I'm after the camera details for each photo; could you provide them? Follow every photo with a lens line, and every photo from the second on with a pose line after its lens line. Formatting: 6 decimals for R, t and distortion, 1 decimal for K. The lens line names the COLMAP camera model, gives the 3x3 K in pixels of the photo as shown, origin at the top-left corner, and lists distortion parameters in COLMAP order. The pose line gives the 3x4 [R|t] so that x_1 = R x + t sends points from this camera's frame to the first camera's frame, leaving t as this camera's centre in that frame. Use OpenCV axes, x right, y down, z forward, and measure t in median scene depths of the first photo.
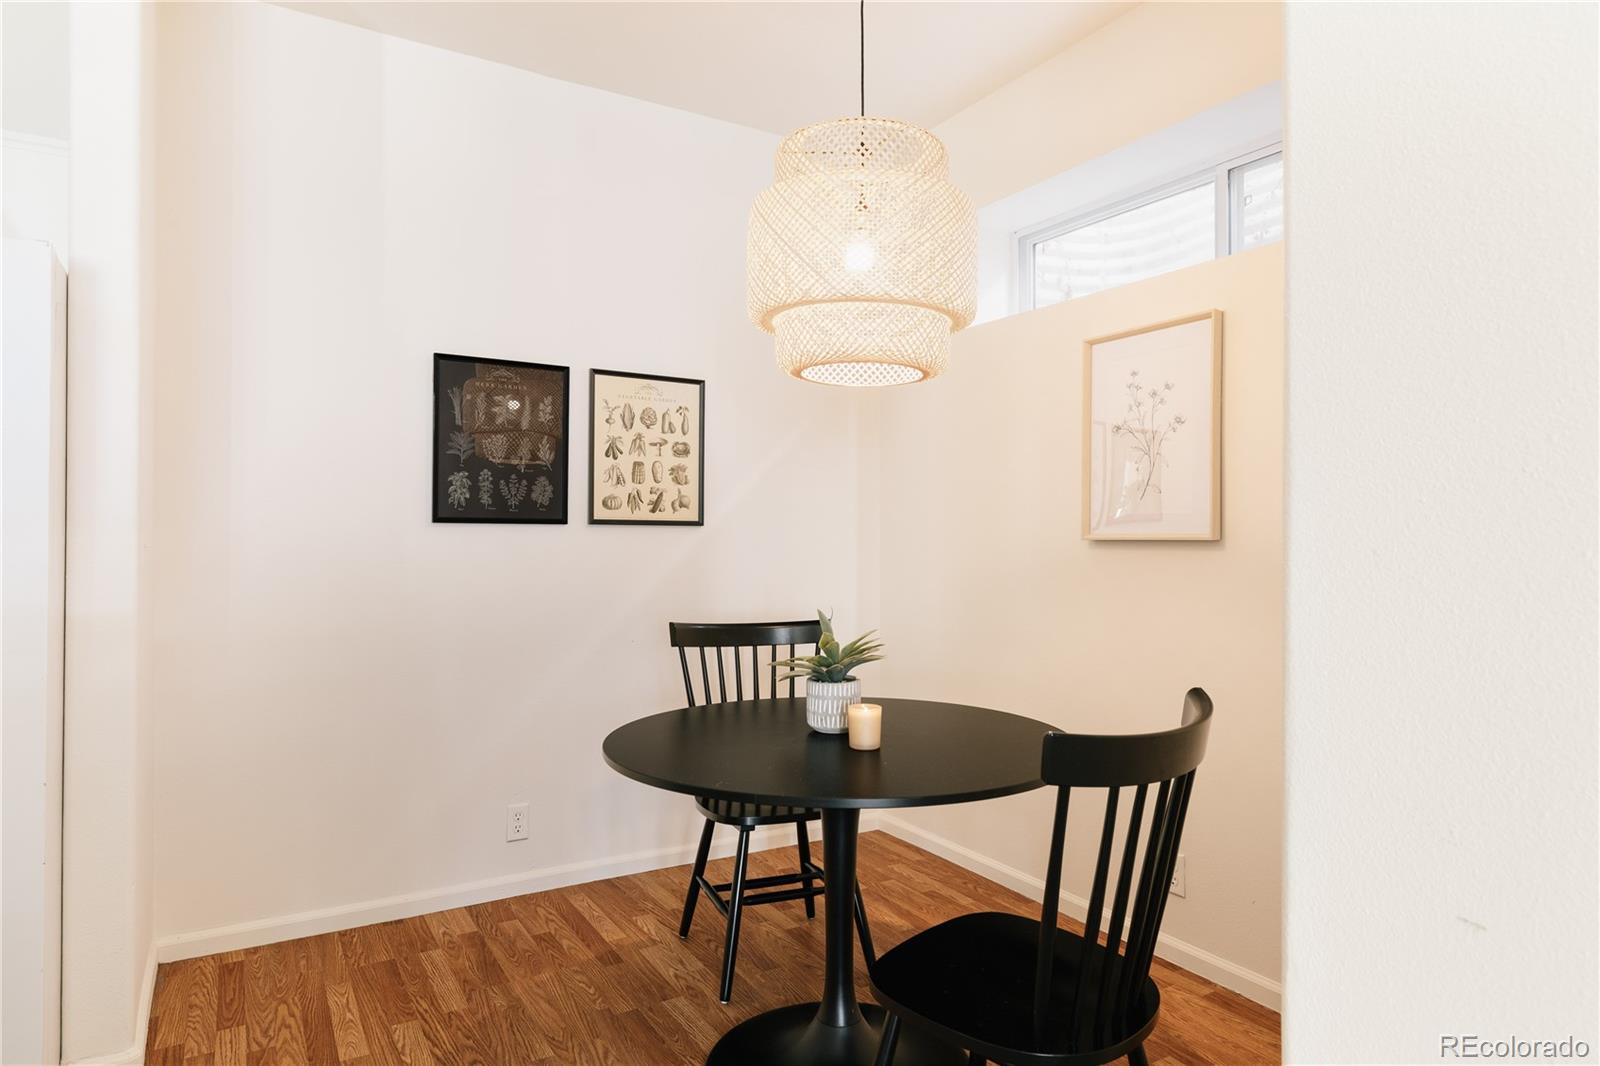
lens RADIAL K [[959.0, 0, 793.5], [0, 959.0, 531.5], [0, 0, 1]] dist [0.005107, -0.000277]
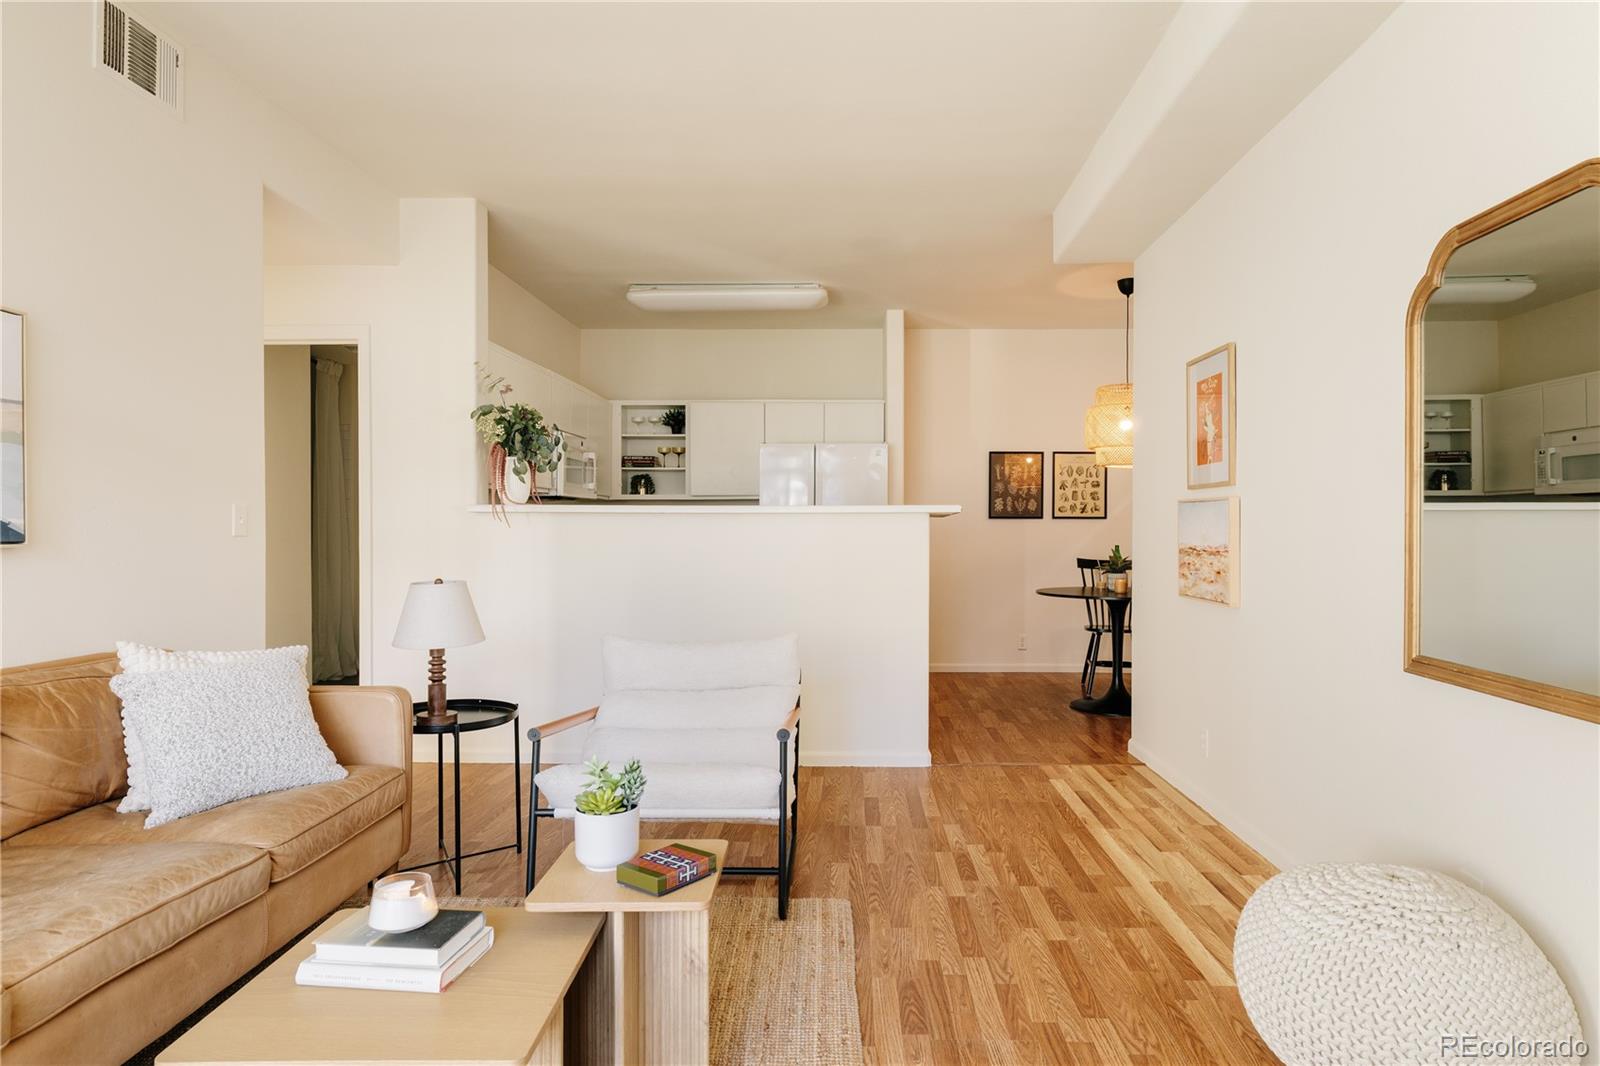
lens RADIAL K [[931.1, 0, 815.1], [0, 931.1, 544.8], [0, 0, 1]] dist [0.012895, -0.003555]
pose [[0.845468, 0.003253, -0.534016, 0.495045], [0.009145, 0.999747, 0.020570, 0.003439], [0.533947, -0.022275, 0.845224, -1.188511]]
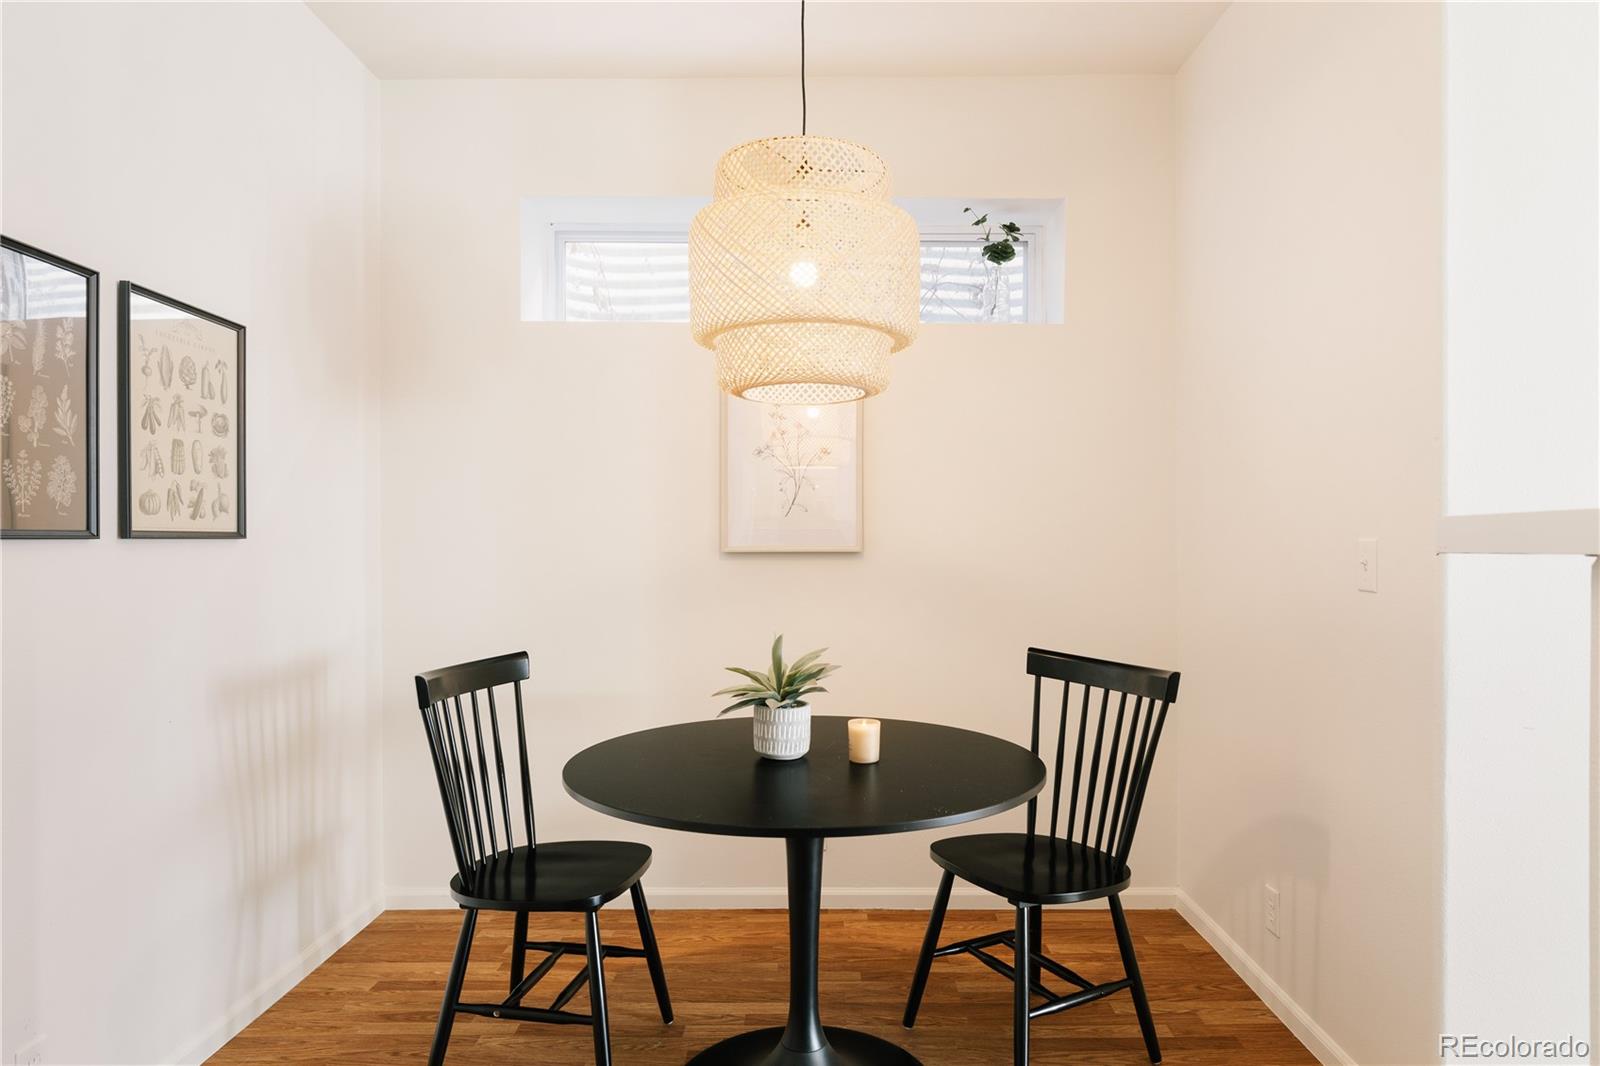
lens RADIAL K [[1018.2, 0, 788.9], [0, 1018.2, 530.1], [0, 0, 1]] dist [-0.007612, -0.003272]
pose [[0.498111, -0.000063, 0.867113, -0.547319], [-0.005958, 0.999976, 0.003495, -0.017545], [-0.867093, -0.006907, 0.498099, 0.313323]]
